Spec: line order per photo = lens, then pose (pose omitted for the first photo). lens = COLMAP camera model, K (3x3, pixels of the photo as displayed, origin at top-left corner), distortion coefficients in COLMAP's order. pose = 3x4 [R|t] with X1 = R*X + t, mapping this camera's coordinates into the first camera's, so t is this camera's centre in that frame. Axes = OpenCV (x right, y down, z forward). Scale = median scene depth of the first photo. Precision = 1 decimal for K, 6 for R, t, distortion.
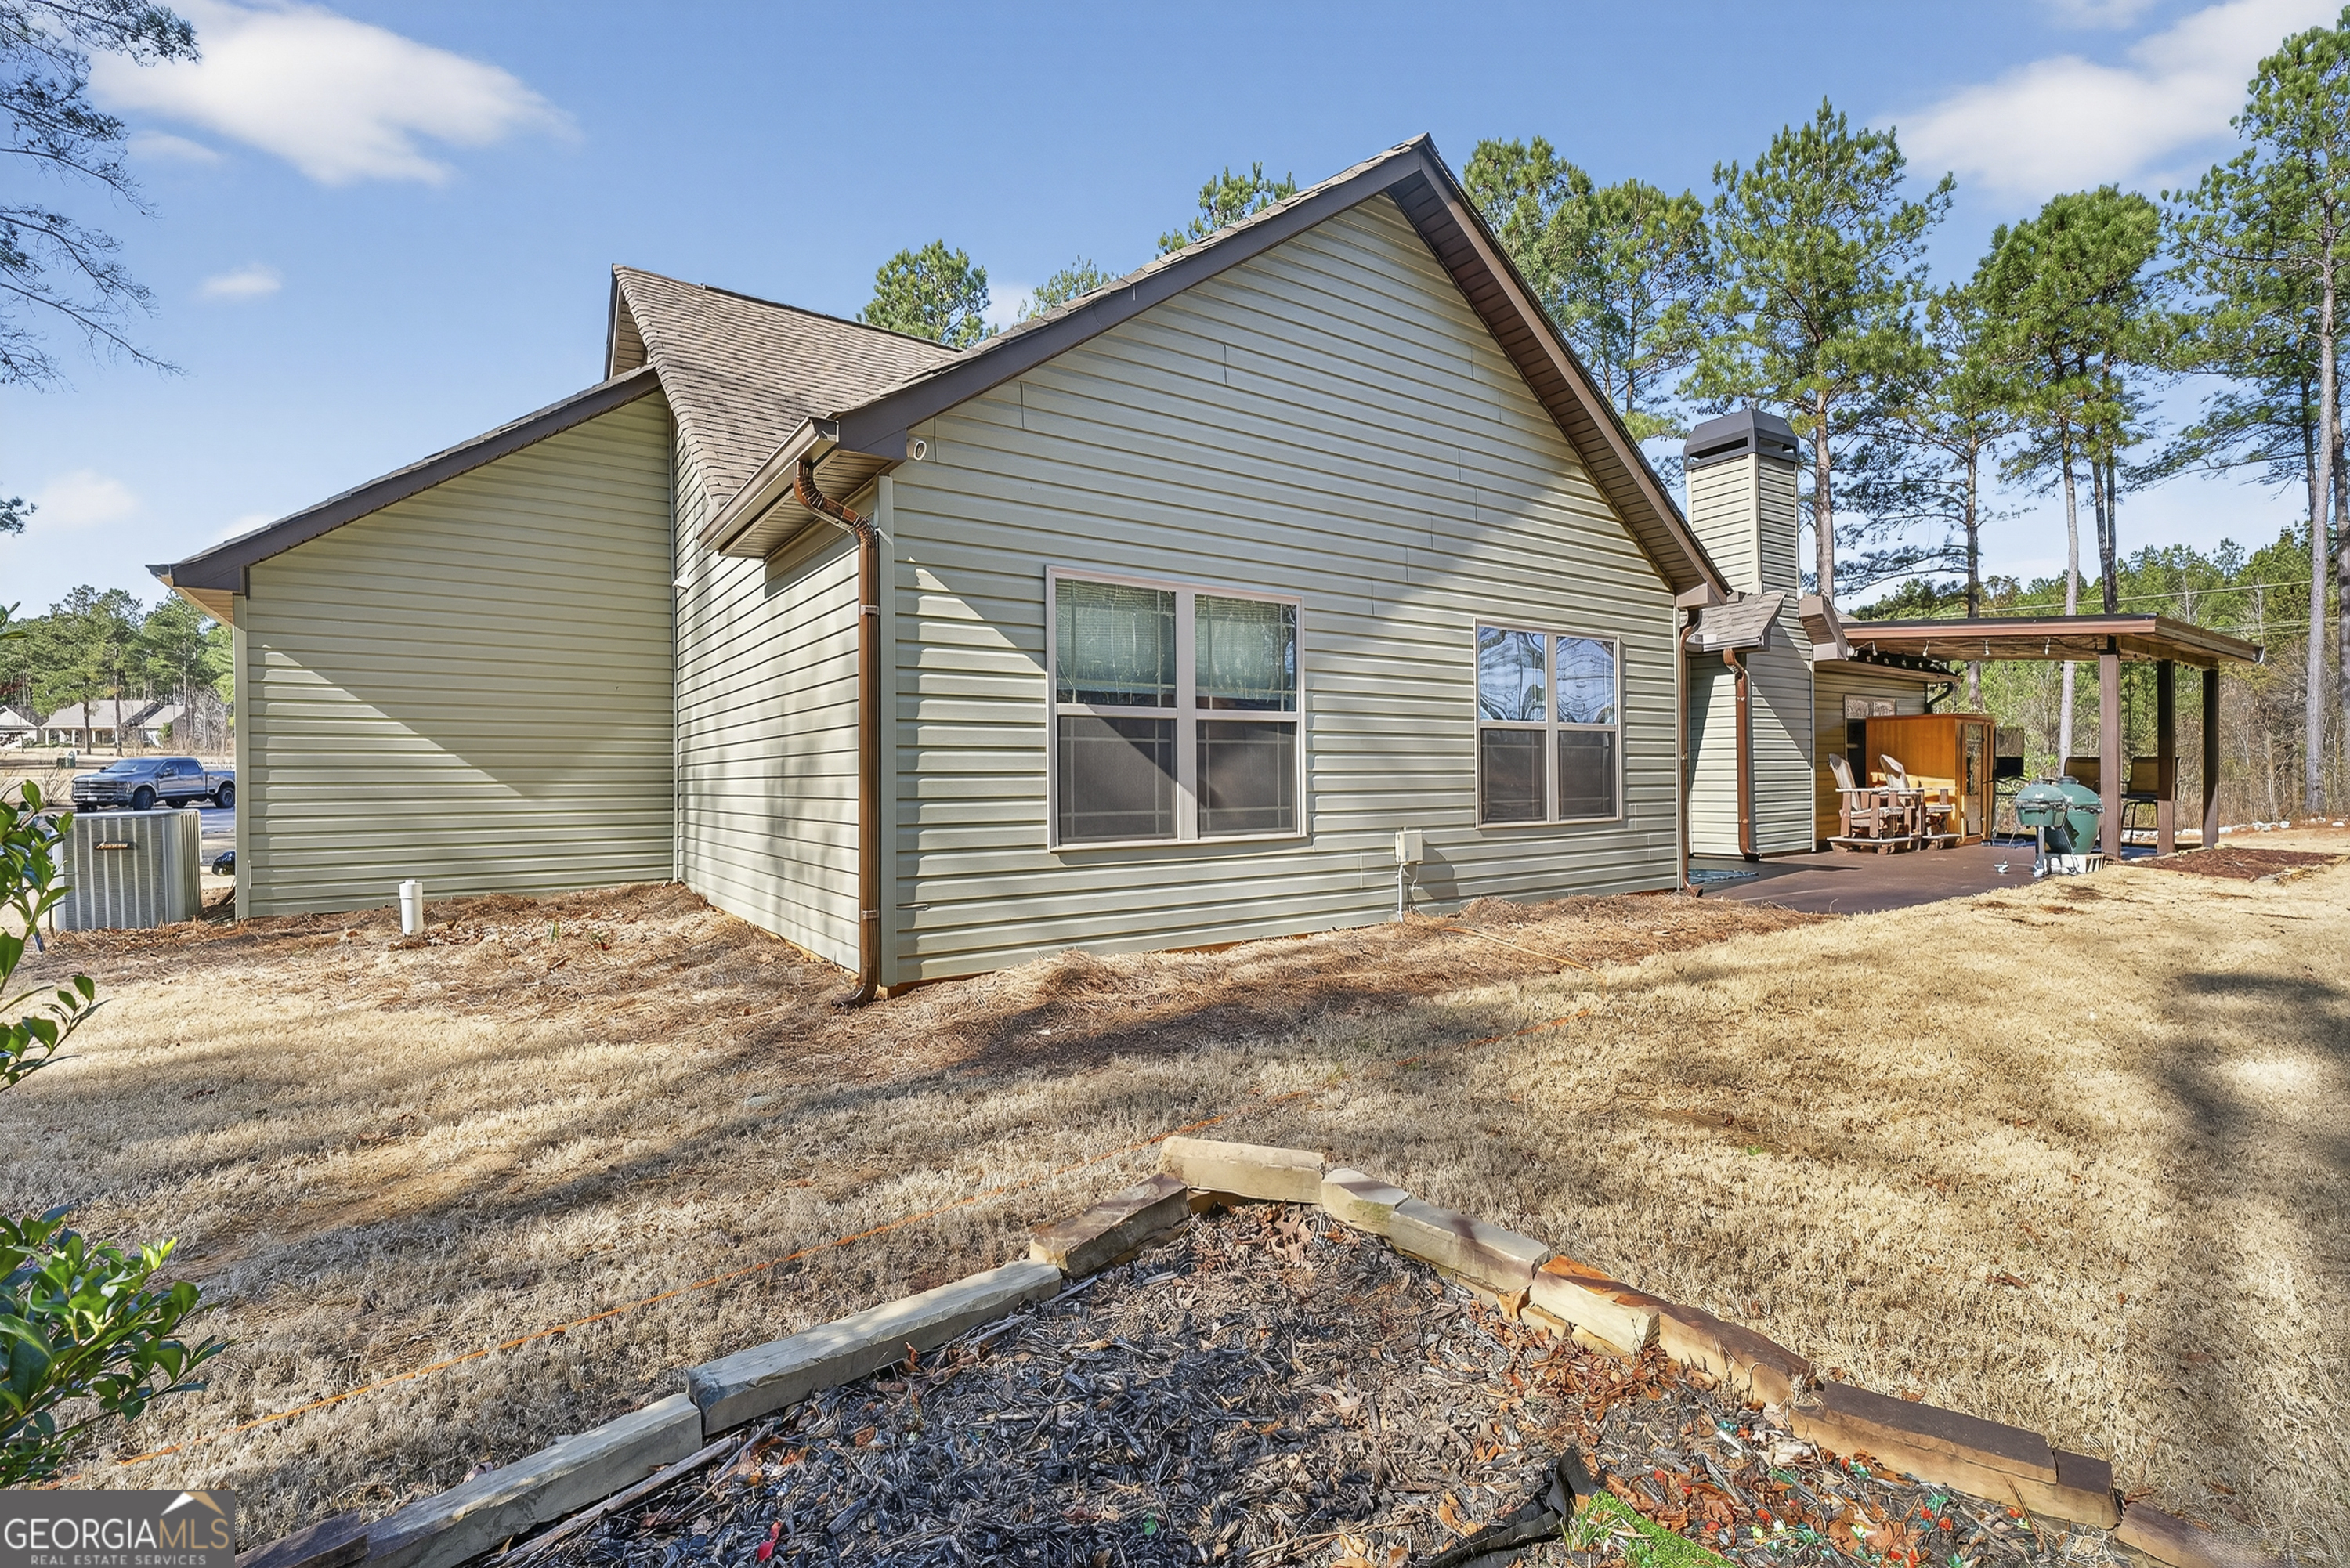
lens RADIAL K [[1041.1, 0, 1170.1], [0, 1041.1, 782.8], [0, 0, 1]] dist [-0.000913, -0.001704]
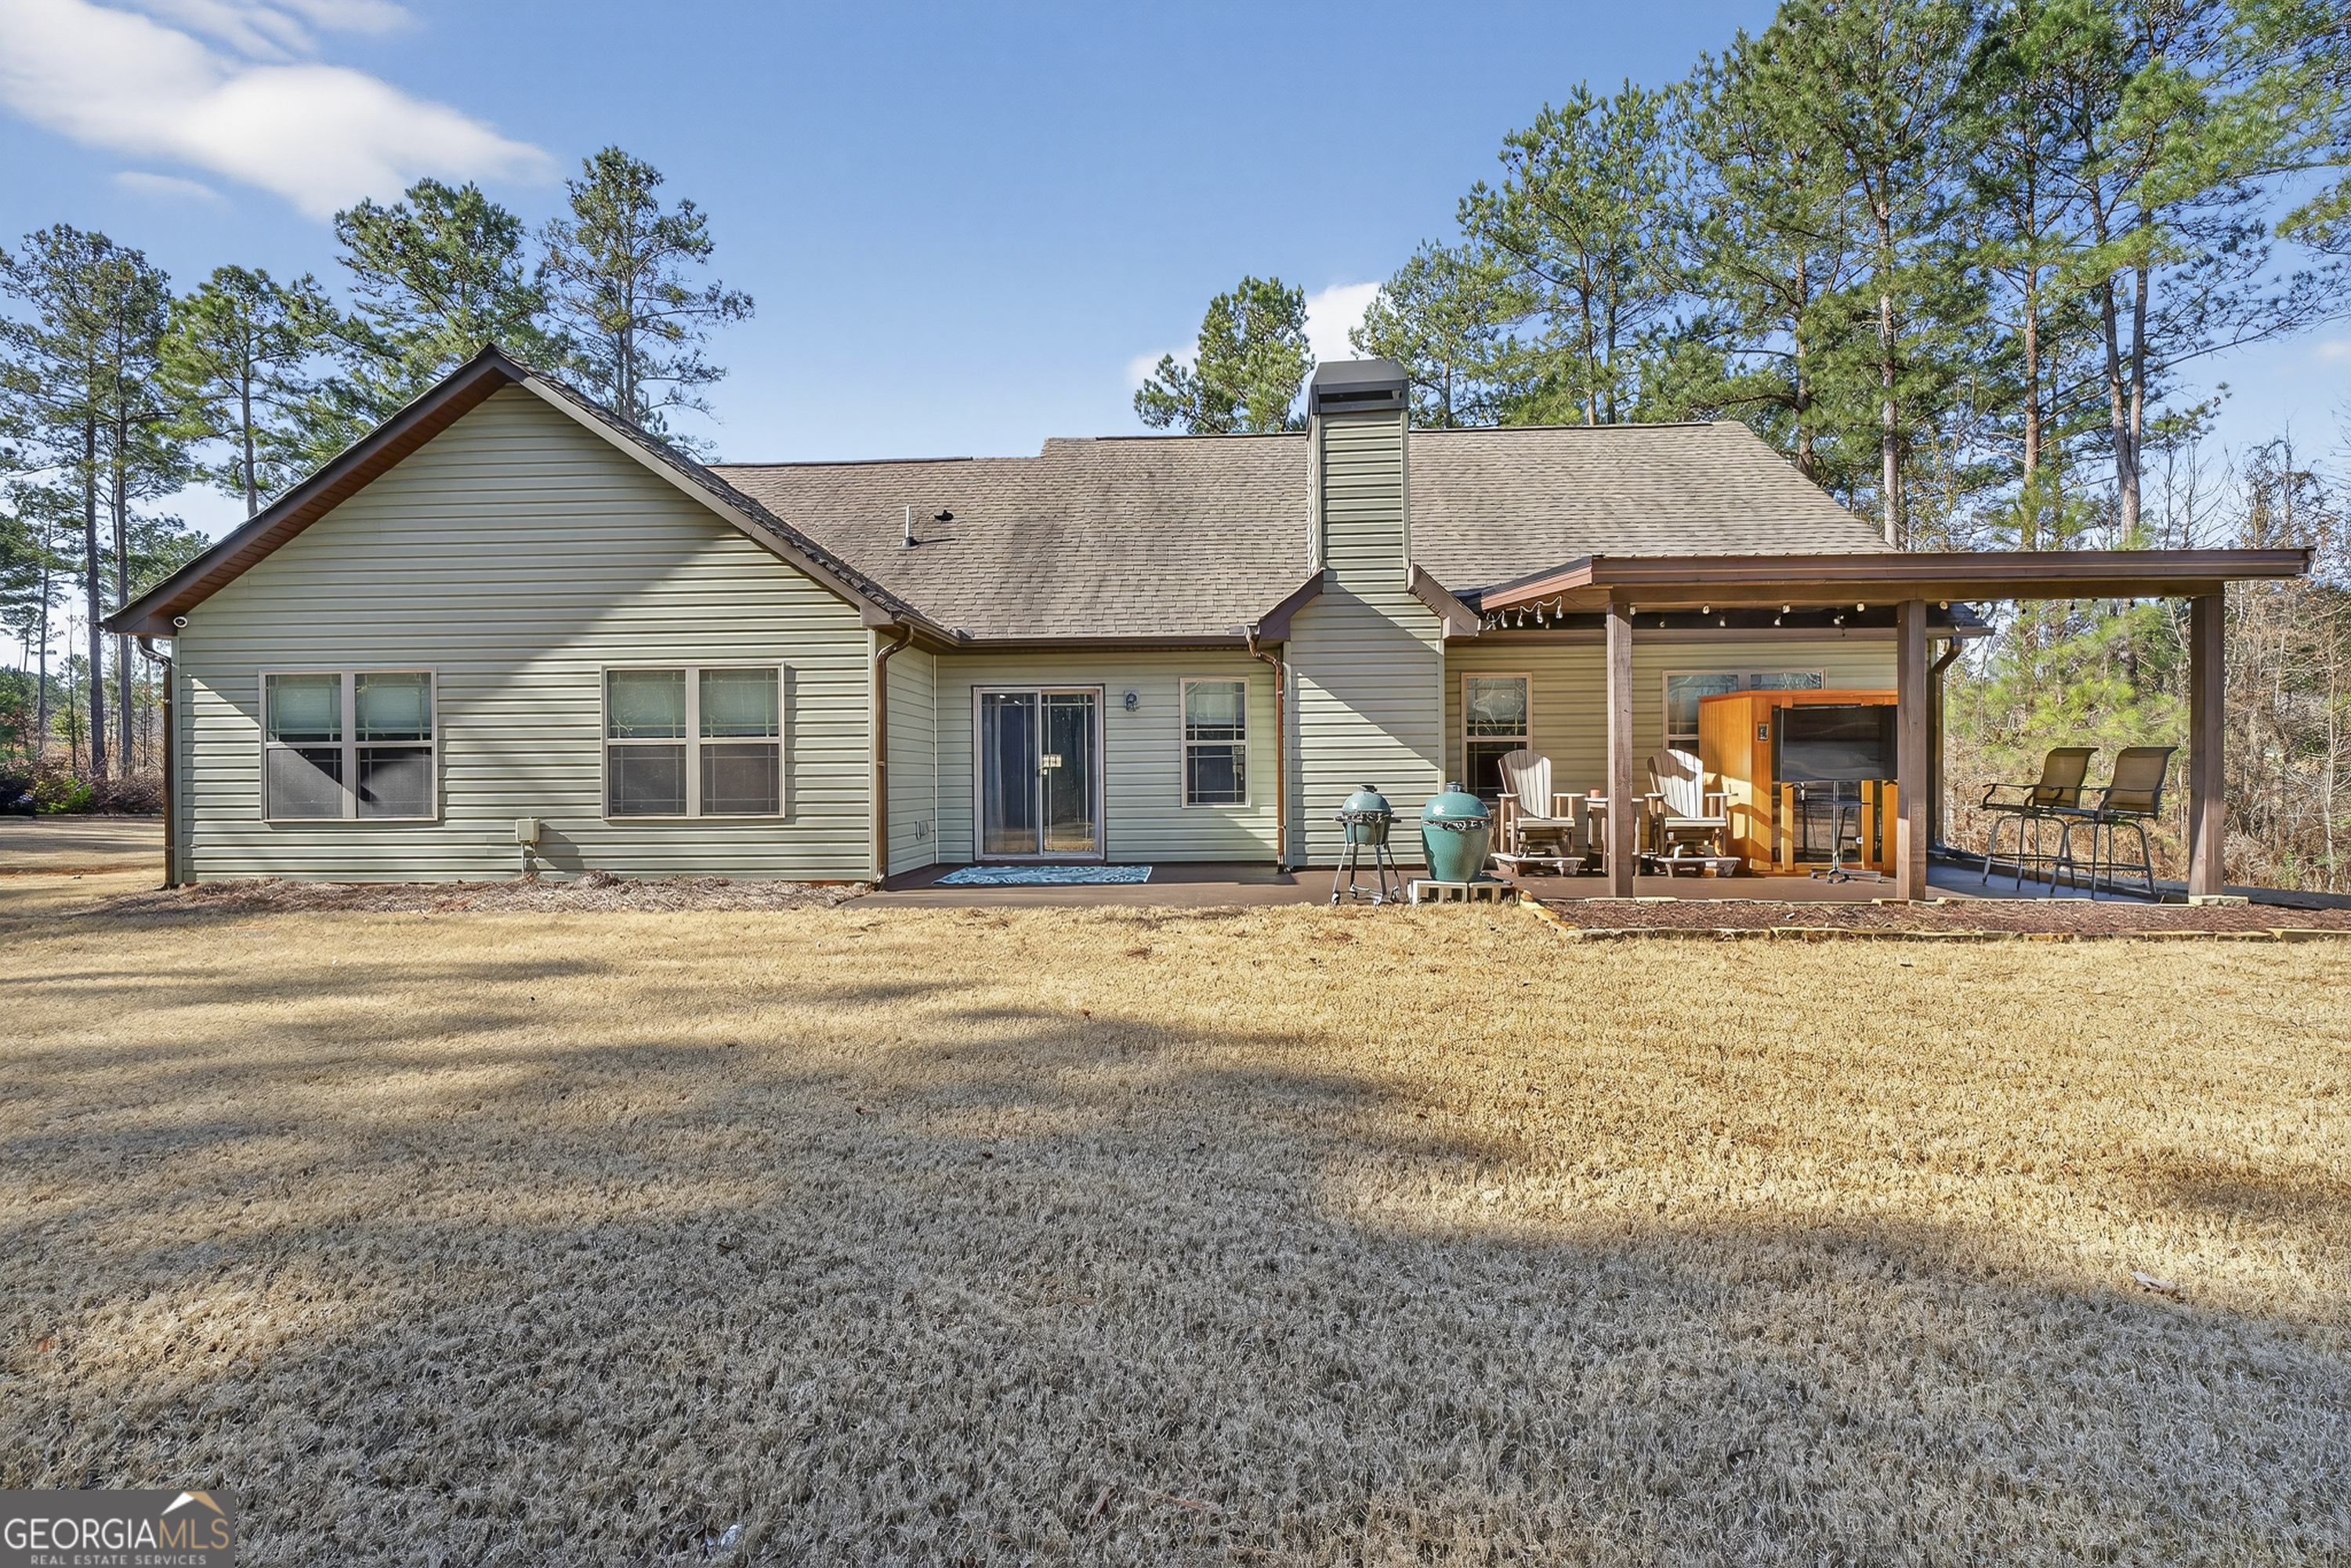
lens RADIAL K [[1041.6, 0, 1169.1], [0, 1041.6, 773.2], [0, 0, 1]] dist [-0.000913, -0.001704]
pose [[0.799684, 0.000637, -0.600421, 2.049356], [-0.001954, 0.999997, -0.001542, -0.019352], [0.600418, 0.002406, 0.799683, 0.434047]]
